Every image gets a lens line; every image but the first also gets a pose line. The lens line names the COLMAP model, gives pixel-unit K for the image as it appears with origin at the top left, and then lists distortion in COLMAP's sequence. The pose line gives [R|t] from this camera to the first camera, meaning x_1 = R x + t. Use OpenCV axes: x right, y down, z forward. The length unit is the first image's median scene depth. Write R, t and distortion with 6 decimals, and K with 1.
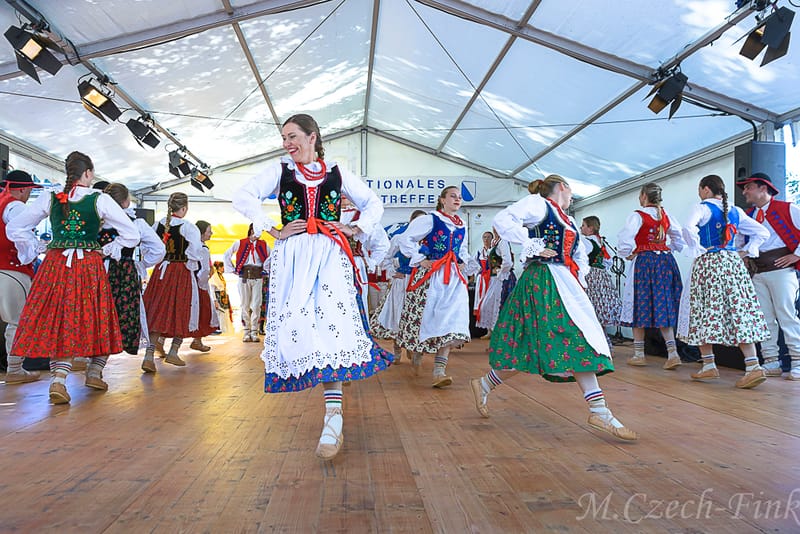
lens RADIAL K [[545.3, 0, 400.0], [0, 545.3, 267.0], [0, 0, 1]] dist [0.004300, -0.006843]
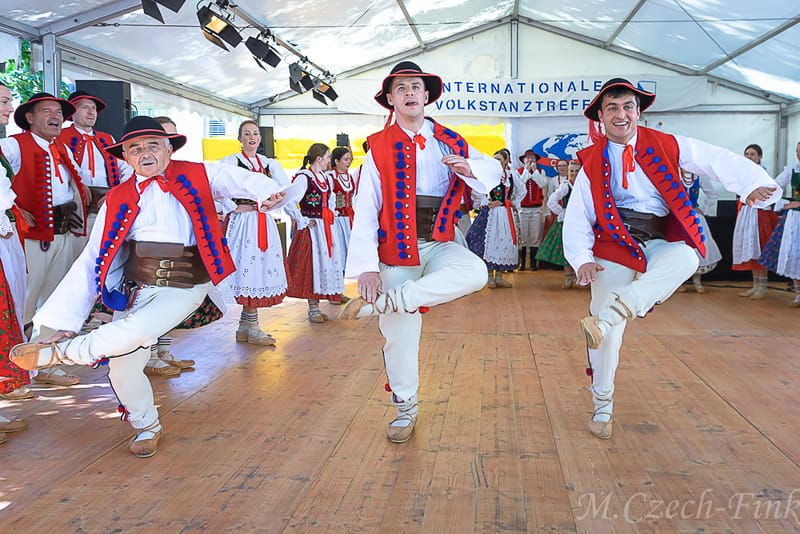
lens RADIAL K [[687.2, 0, 451.4], [0, 687.2, 217.4], [0, 0, 1]] dist [0.001366, -0.004677]
pose [[0.987800, 0.004886, -0.155651, 0.003659], [0.007982, 0.996605, 0.081942, -0.087391], [0.155523, -0.082184, 0.984408, -0.084079]]
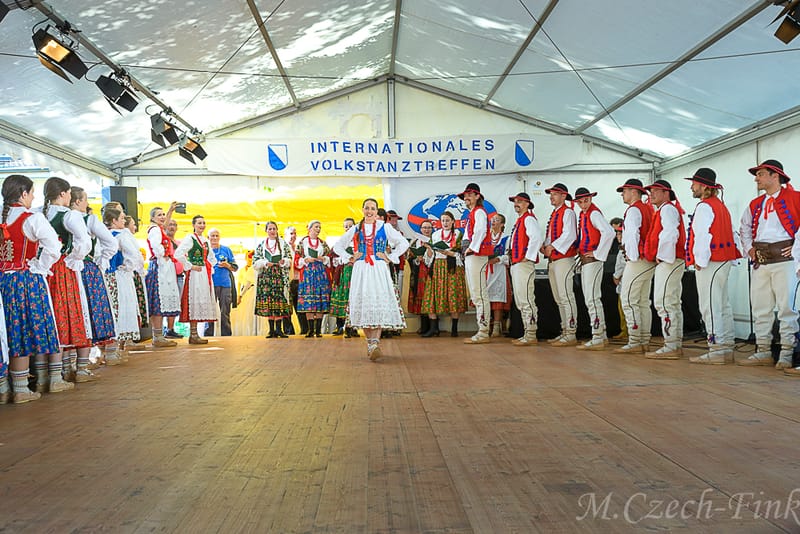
lens RADIAL K [[655.6, 0, 400.0], [0, 655.6, 267.0], [0, 0, 1]] dist [-0.006012, -0.004798]
pose [[0.998528, -0.019154, -0.050749, -0.018651], [0.020891, 0.999206, 0.033913, -0.019977], [0.050059, -0.034924, 0.998135, 0.074794]]
